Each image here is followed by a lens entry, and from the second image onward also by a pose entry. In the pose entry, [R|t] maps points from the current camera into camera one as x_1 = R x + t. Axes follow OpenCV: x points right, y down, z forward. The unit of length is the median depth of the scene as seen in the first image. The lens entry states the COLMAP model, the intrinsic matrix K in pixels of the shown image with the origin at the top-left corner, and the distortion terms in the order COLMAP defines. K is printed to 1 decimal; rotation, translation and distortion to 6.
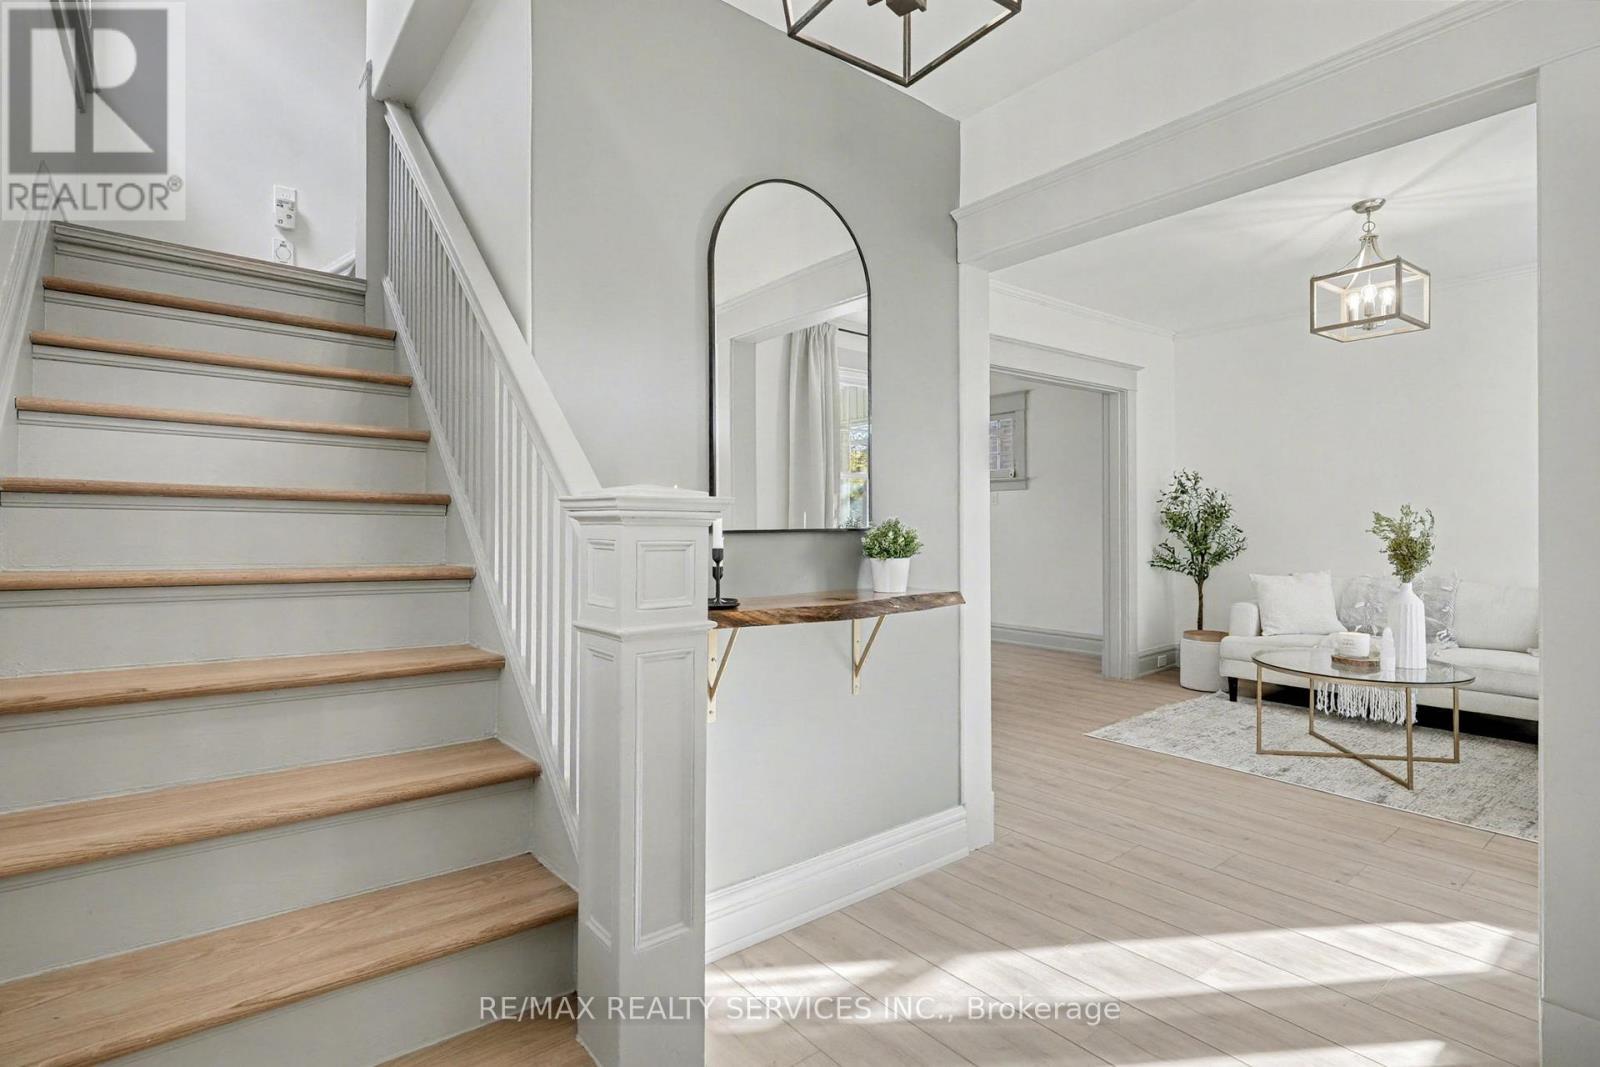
lens RADIAL K [[790.7, 0, 820.3], [0, 790.7, 518.6], [0, 0, 1]] dist [-0.004760, -0.000487]
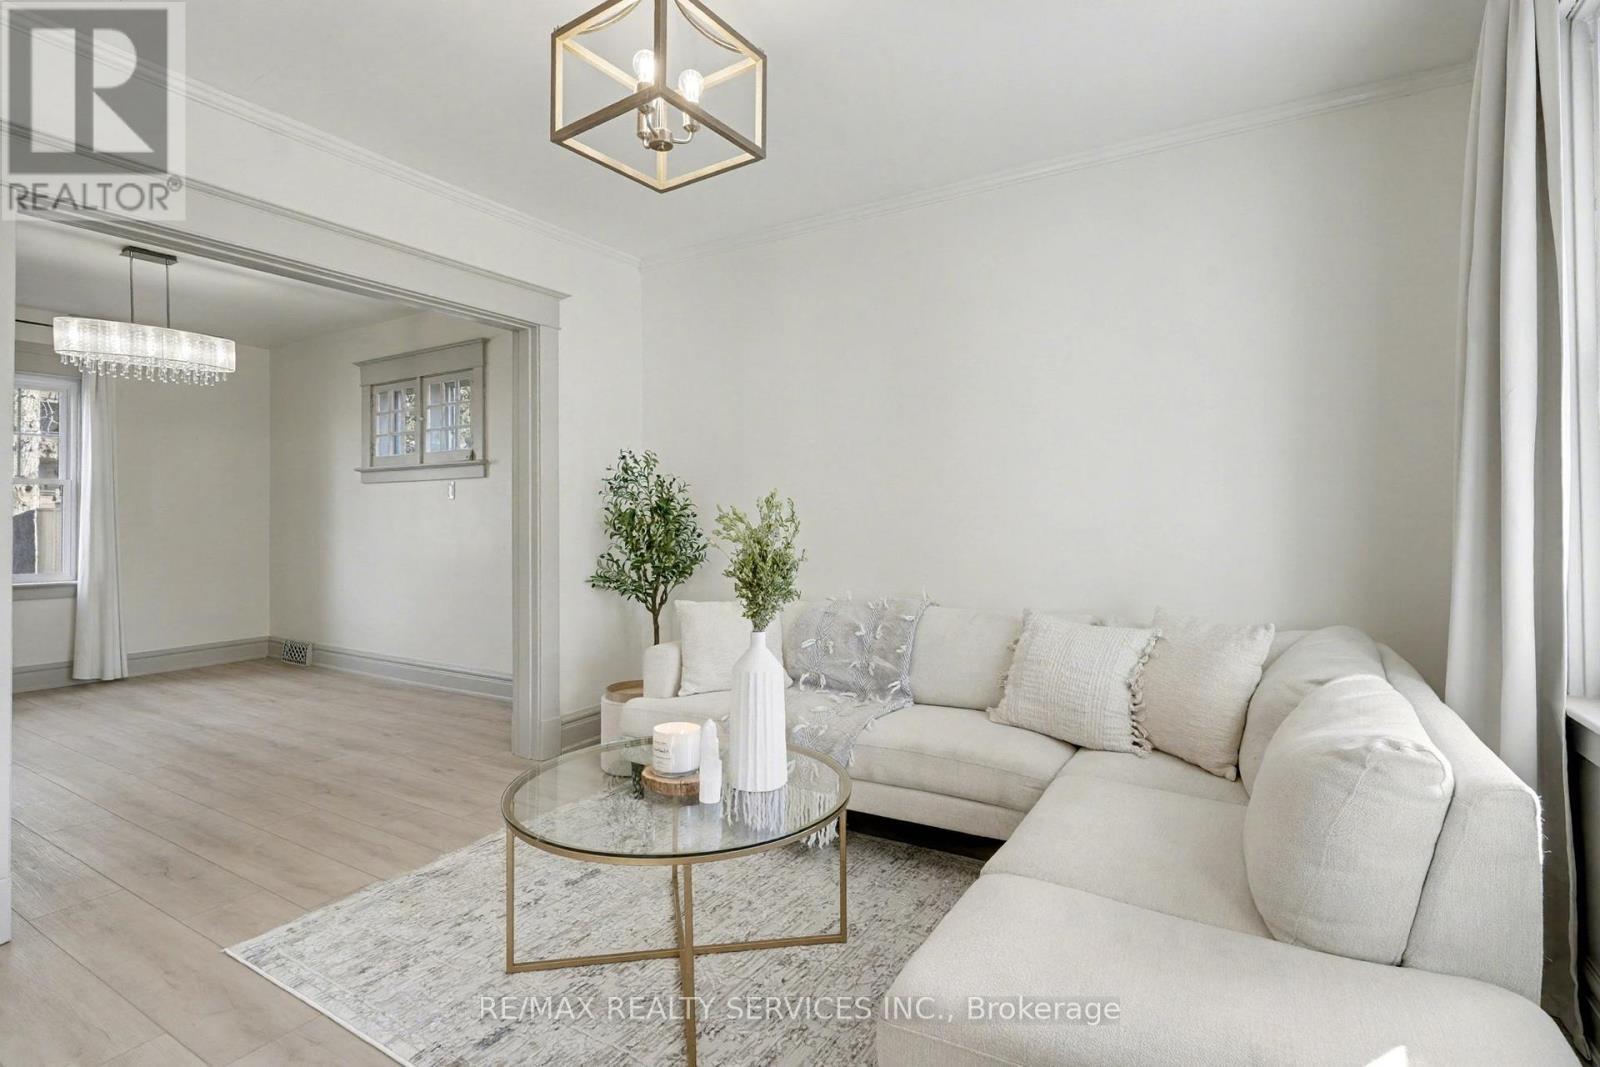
lens RADIAL K [[790.7, 0, 820.3], [0, 790.7, 518.6], [0, 0, 1]] dist [-0.004760, -0.000487]
pose [[0.933556, -0.001328, 0.358429, 0.376041], [0.001678, 0.999998, -0.000666, 0.001199], [-0.358427, 0.001224, 0.933557, 0.298324]]
